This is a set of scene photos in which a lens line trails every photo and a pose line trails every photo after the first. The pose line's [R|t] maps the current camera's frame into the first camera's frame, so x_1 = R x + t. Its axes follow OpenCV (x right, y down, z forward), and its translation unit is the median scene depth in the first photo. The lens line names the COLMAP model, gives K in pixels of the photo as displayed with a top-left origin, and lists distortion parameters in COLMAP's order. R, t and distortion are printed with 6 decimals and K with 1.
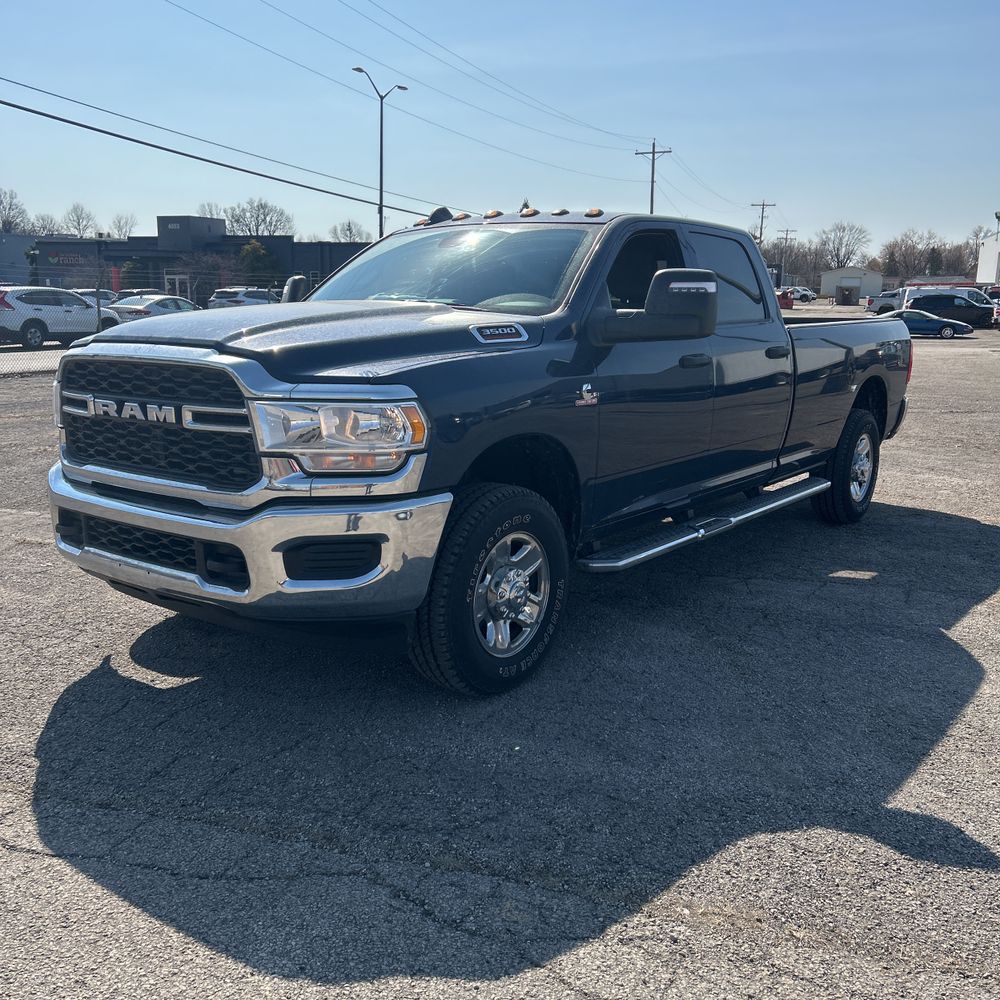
lens RADIAL K [[982.7, 0, 508.0], [0, 982.7, 498.1], [0, 0, 1]] dist [0.128358, -0.246794]
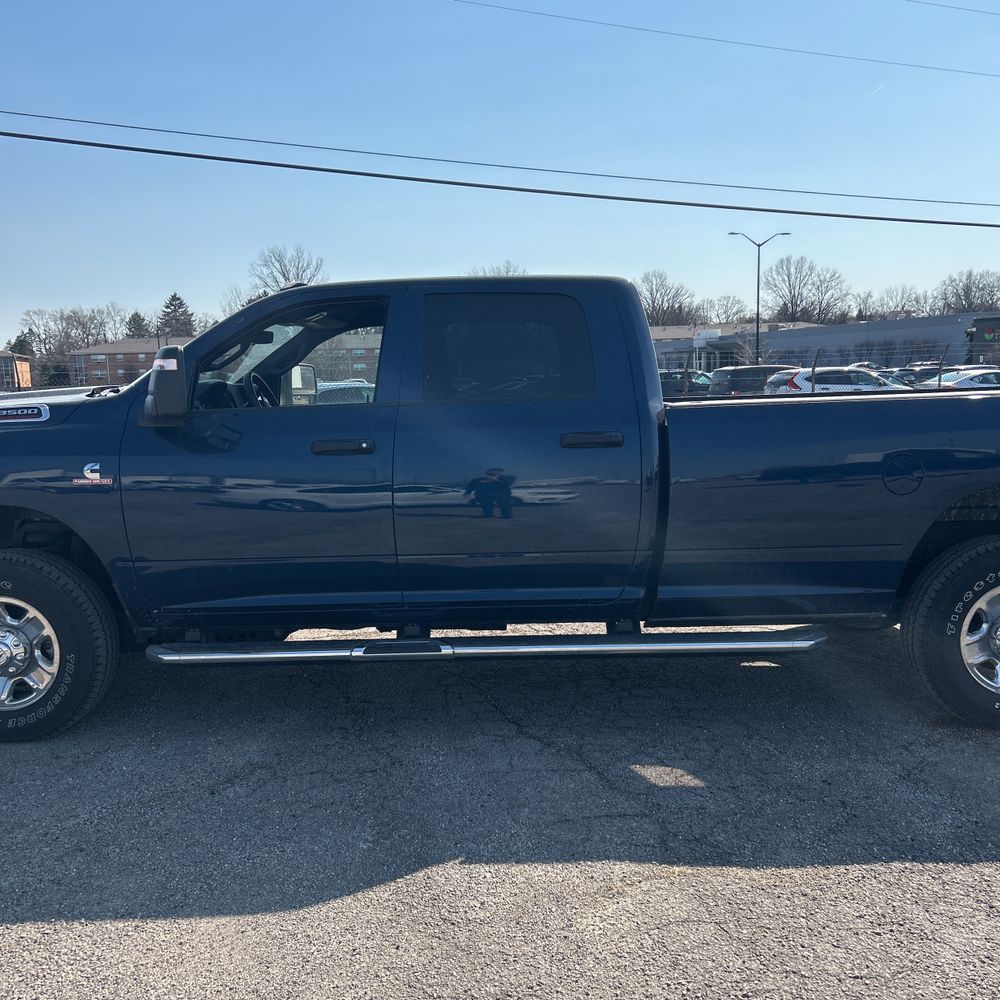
lens RADIAL K [[998.8, 0, 500.0], [0, 998.8, 500.0], [0, 0, 1]] dist [0.038979, -0.025481]
pose [[0.607296, 0.067733, -0.791583, 1.092582], [-0.126299, 0.991919, -0.012021, -0.113693], [0.784373, 0.107277, 0.610943, 0.670583]]
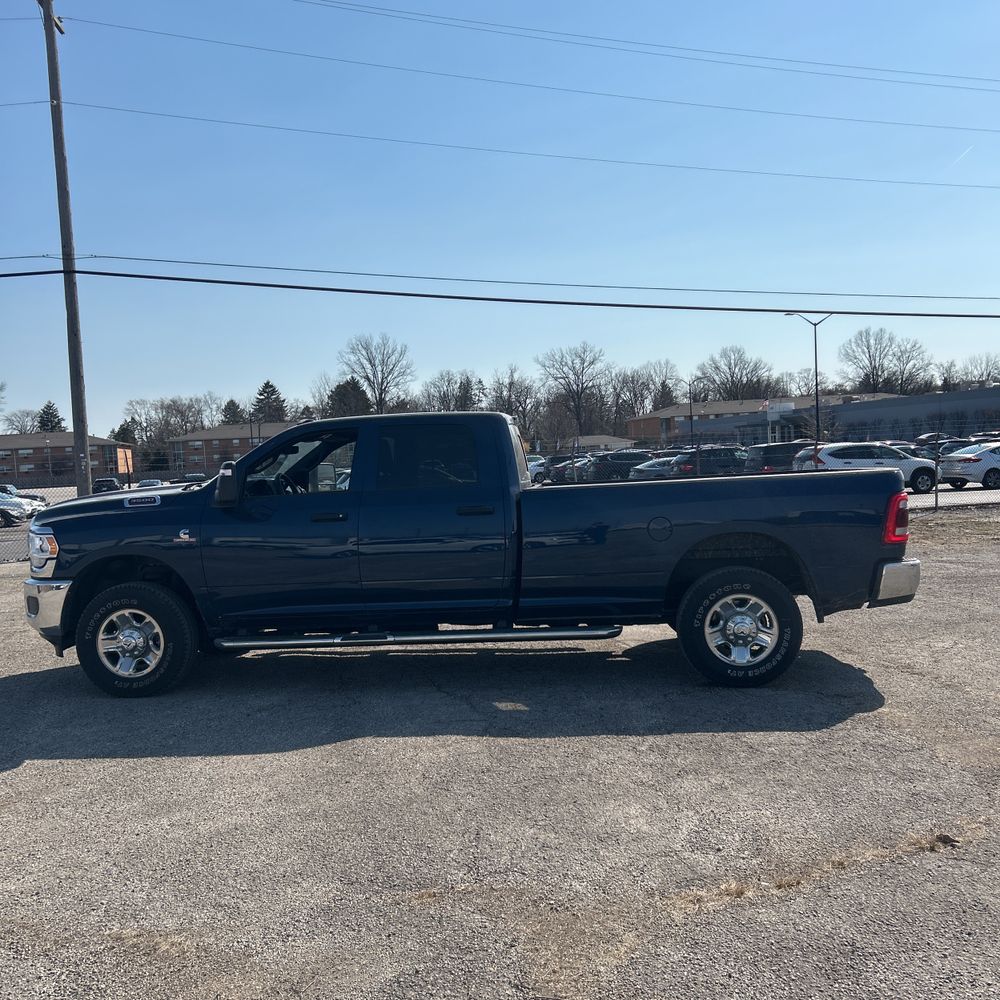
lens RADIAL K [[982.7, 0, 508.0], [0, 982.7, 498.1], [0, 0, 1]] dist [0.128358, -0.246794]
pose [[0.547266, -0.004021, -0.836949, 1.757962], [-0.115805, 0.990006, -0.080479, -0.091463], [0.828908, 0.140966, 0.541331, 0.495424]]
